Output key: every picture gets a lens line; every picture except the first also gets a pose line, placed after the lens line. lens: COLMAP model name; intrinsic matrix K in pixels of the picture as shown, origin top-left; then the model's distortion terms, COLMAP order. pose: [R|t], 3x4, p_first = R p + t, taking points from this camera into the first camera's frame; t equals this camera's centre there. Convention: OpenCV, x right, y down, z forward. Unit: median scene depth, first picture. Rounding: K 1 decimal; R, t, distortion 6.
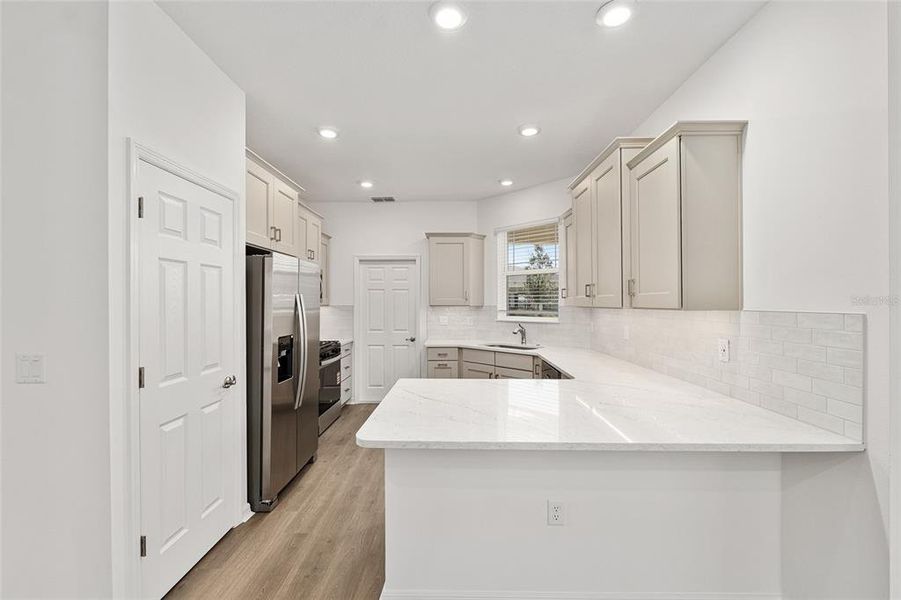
lens RADIAL K [[378.4, 0, 450.3], [0, 378.4, 300.9], [0, 0, 1]] dist [-0.001854, -0.000544]
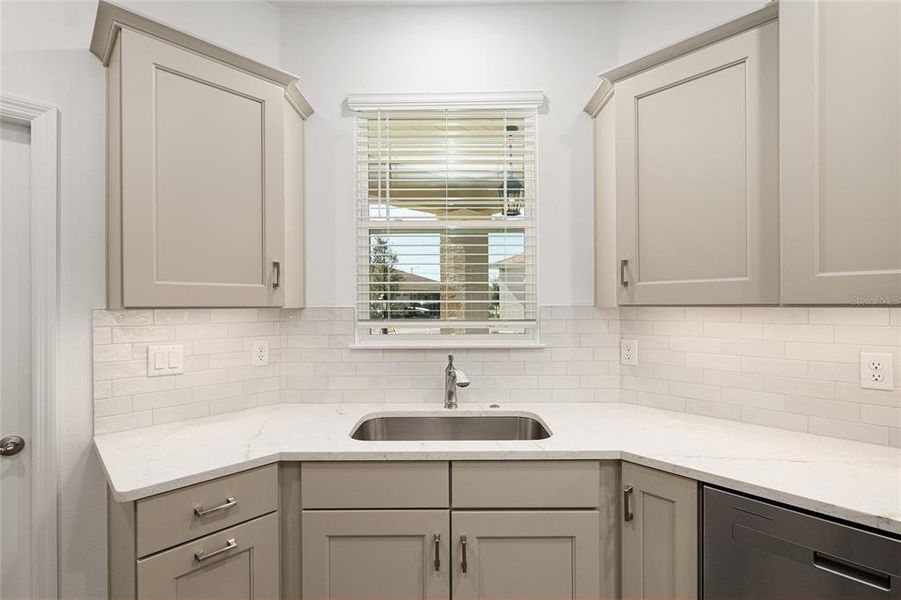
lens RADIAL K [[416.5, 0, 448.3], [0, 416.5, 303.3], [0, 0, 1]] dist [0.000657, 0.000409]
pose [[0.709000, 0.002443, 0.705204, -0.104742], [-0.000556, 0.999996, -0.002905, 0.010896], [-0.705208, 0.001667, 0.708998, 0.718316]]
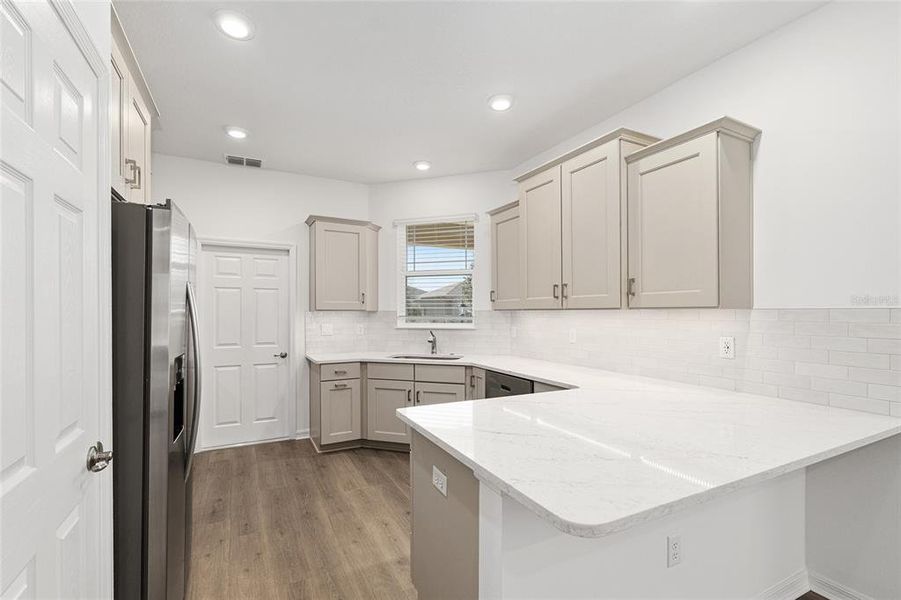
lens RADIAL K [[396.2, 0, 445.6], [0, 396.2, 311.4], [0, 0, 1]] dist [-0.000579, -0.000142]
pose [[0.884052, 0.003226, 0.467377, -0.215869], [-0.003754, 0.999993, 0.000198, 0.015159], [-0.467373, -0.001929, 0.884058, 0.177954]]
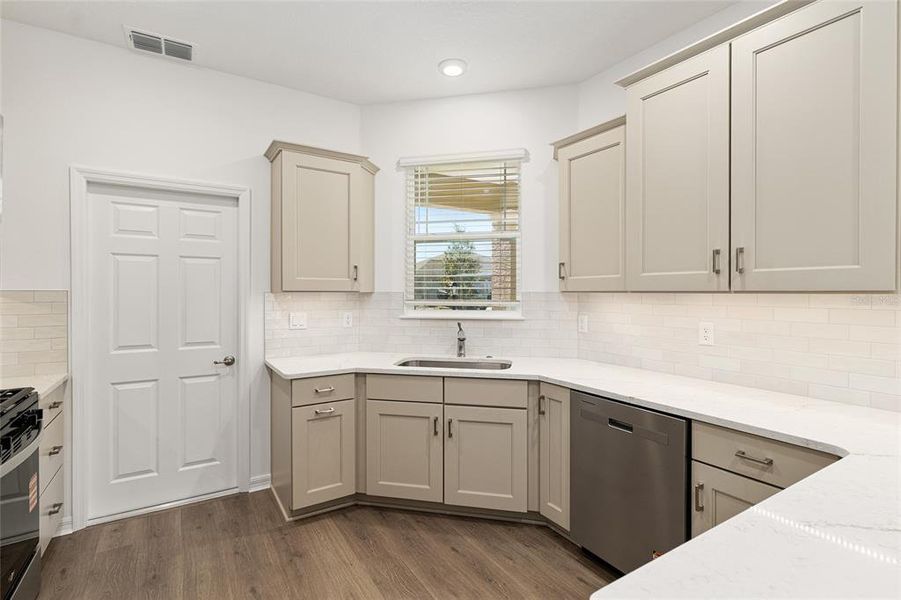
lens RADIAL K [[426.0, 0, 447.4], [0, 426.0, 292.3], [0, 0, 1]] dist [0.000186, 0.000056]
pose [[0.840539, 0.003810, 0.541738, -0.189090], [-0.006430, 0.999975, 0.002943, 0.011834], [-0.541713, -0.005957, 0.840543, 0.460235]]
